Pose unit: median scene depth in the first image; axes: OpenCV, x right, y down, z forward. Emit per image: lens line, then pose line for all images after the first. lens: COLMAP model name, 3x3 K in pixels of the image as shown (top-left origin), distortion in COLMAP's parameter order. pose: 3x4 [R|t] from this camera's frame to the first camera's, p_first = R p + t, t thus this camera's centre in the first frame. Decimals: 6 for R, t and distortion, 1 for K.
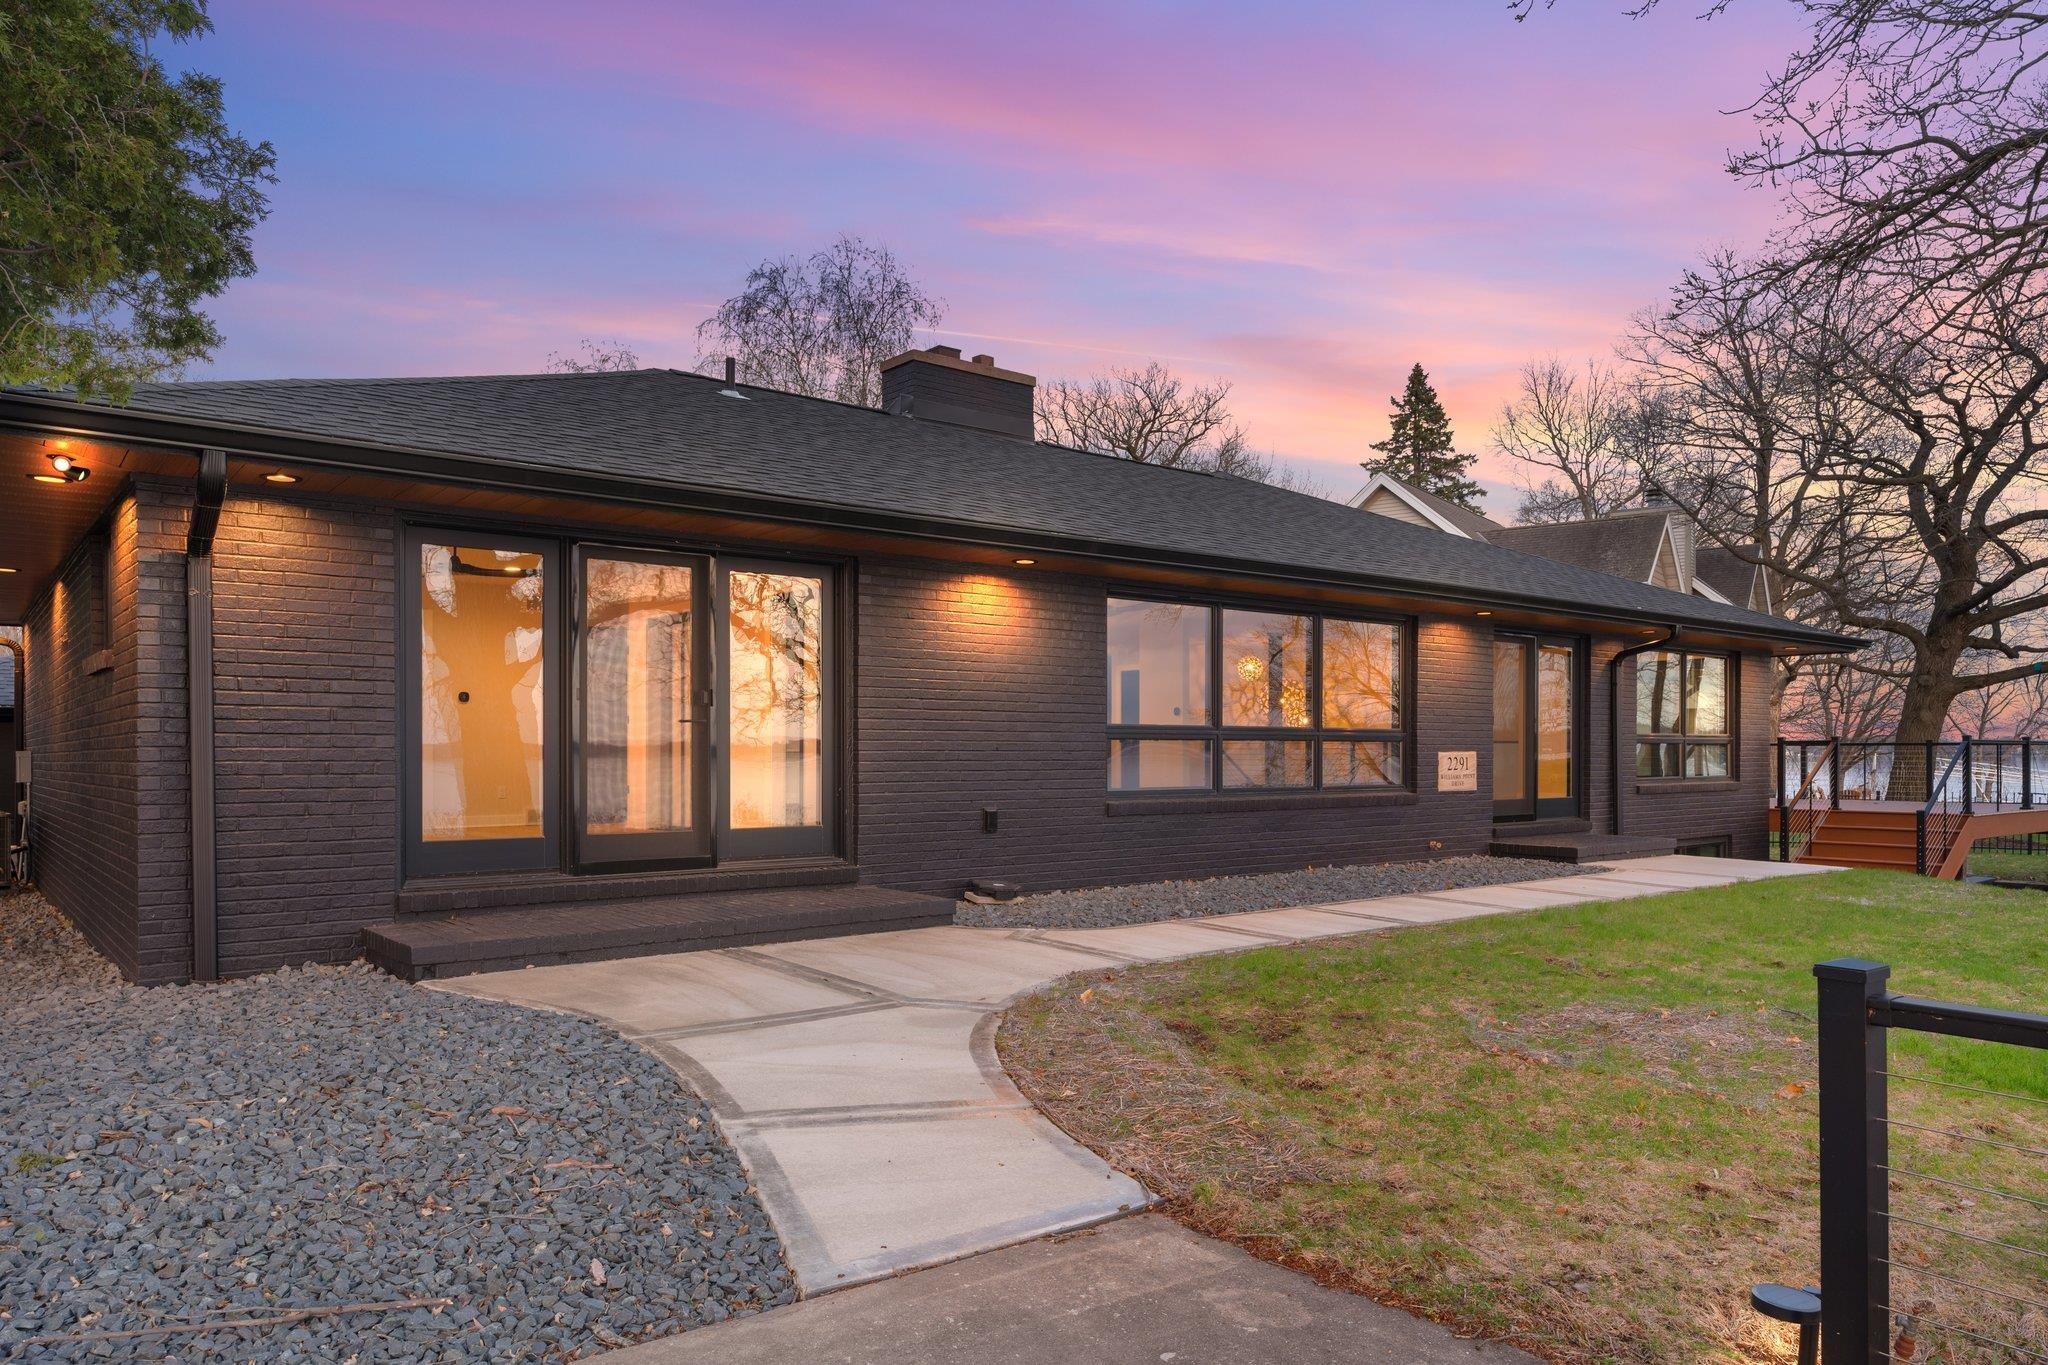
lens RADIAL K [[1401.1, 0, 1024.0], [0, 1401.1, 682.5], [0, 0, 1]] dist [0.001898, -0.000666]
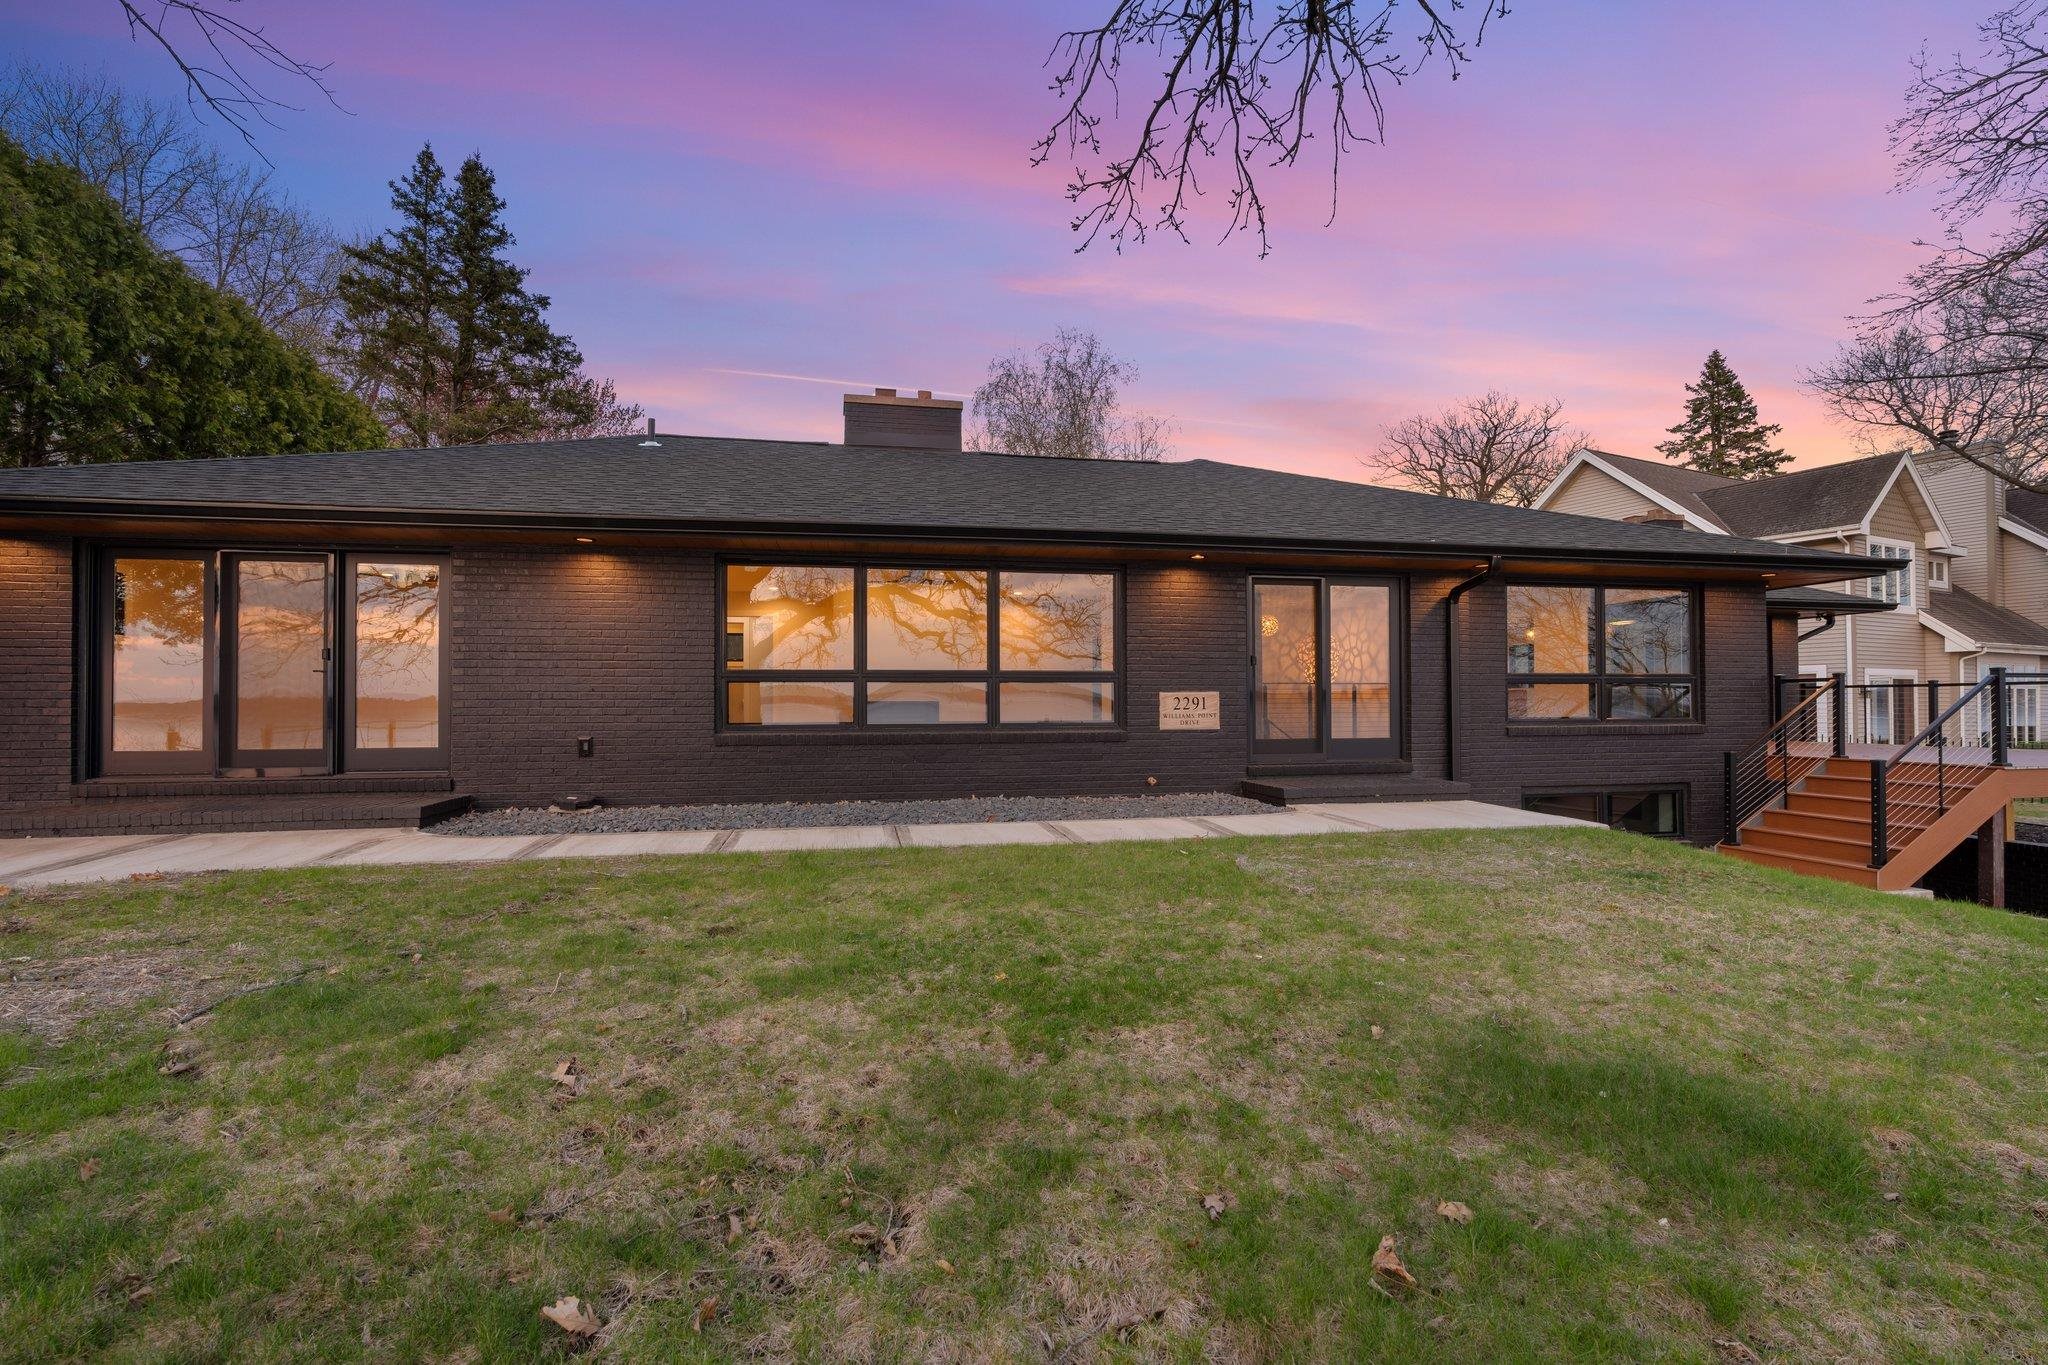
lens RADIAL K [[909.4, 0, 1024.0], [0, 909.4, 682.5], [0, 0, 1]] dist [0.000343, -0.000166]
pose [[0.877278, -0.012369, -0.479822, 0.469876], [0.026322, 0.999403, 0.022363, 0.021015], [0.479260, -0.032249, 0.877081, 0.304967]]
